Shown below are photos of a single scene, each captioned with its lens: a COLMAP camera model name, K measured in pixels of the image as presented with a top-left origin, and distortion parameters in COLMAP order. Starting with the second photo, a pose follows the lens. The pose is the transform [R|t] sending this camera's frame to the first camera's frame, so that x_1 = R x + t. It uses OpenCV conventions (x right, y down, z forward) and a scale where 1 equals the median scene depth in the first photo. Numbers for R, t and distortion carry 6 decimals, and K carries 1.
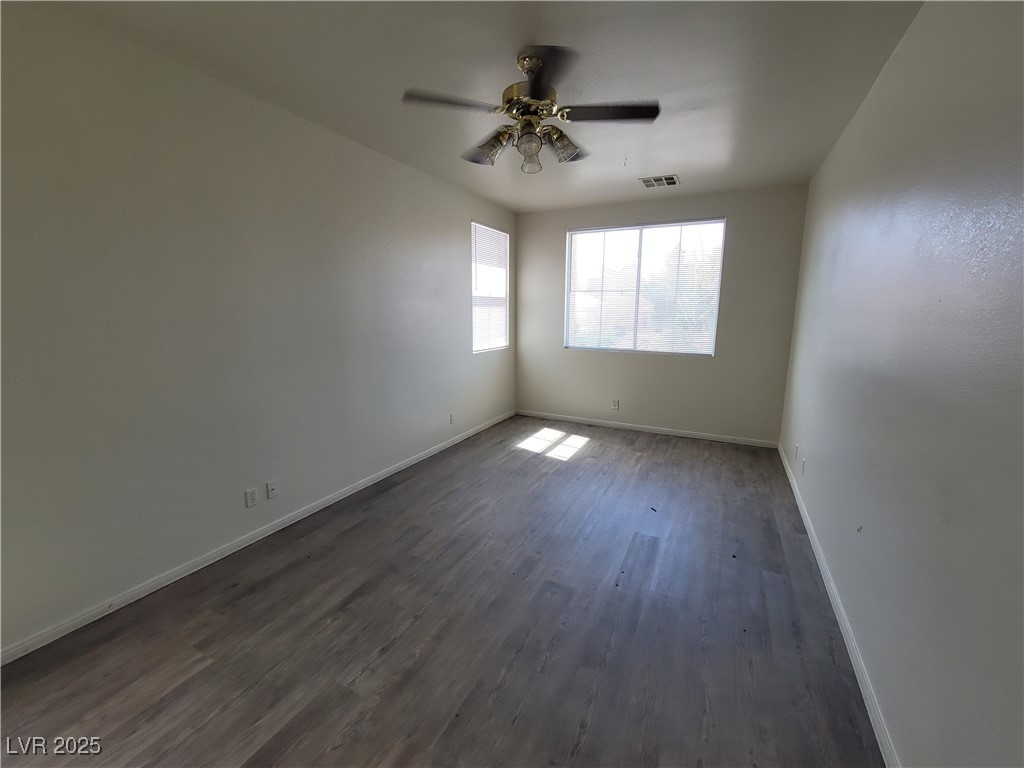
lens RADIAL K [[417.3, 0, 512.0], [0, 417.3, 384.0], [0, 0, 1]] dist [-0.003373, 0.000408]
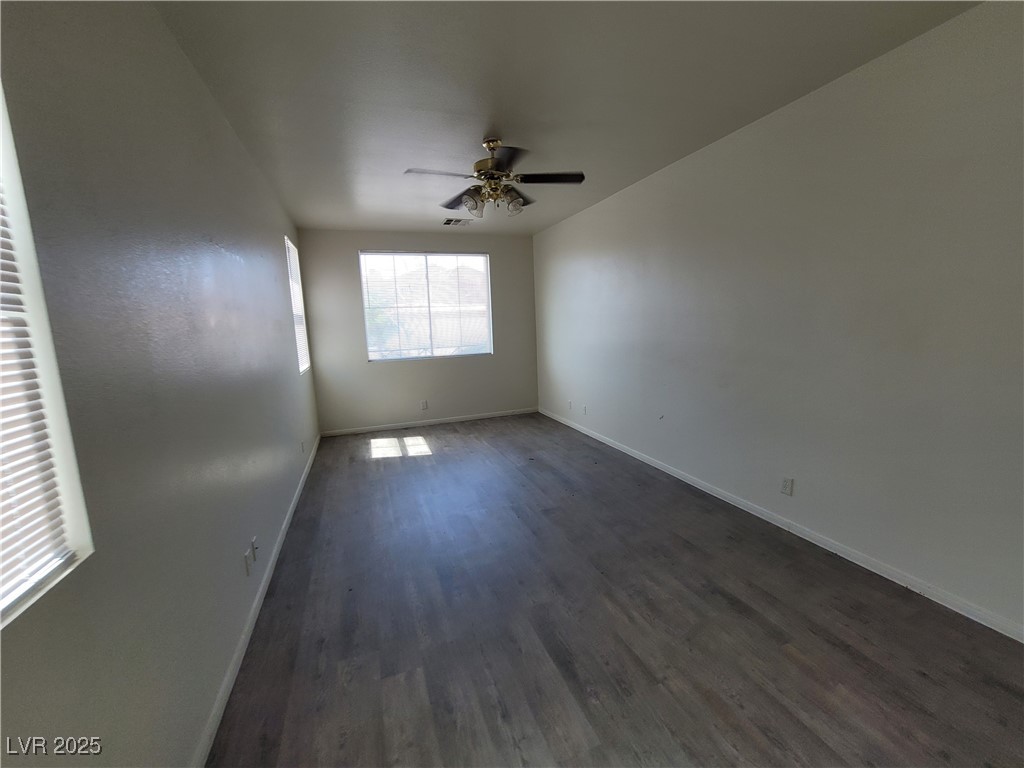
lens RADIAL K [[417.3, 0, 512.0], [0, 417.3, 384.0], [0, 0, 1]] dist [-0.003373, 0.000408]
pose [[0.684638, -0.141564, 0.715004, -0.507629], [0.168044, 0.985188, 0.034150, -0.007631], [-0.709248, 0.096772, 0.698286, 0.025765]]
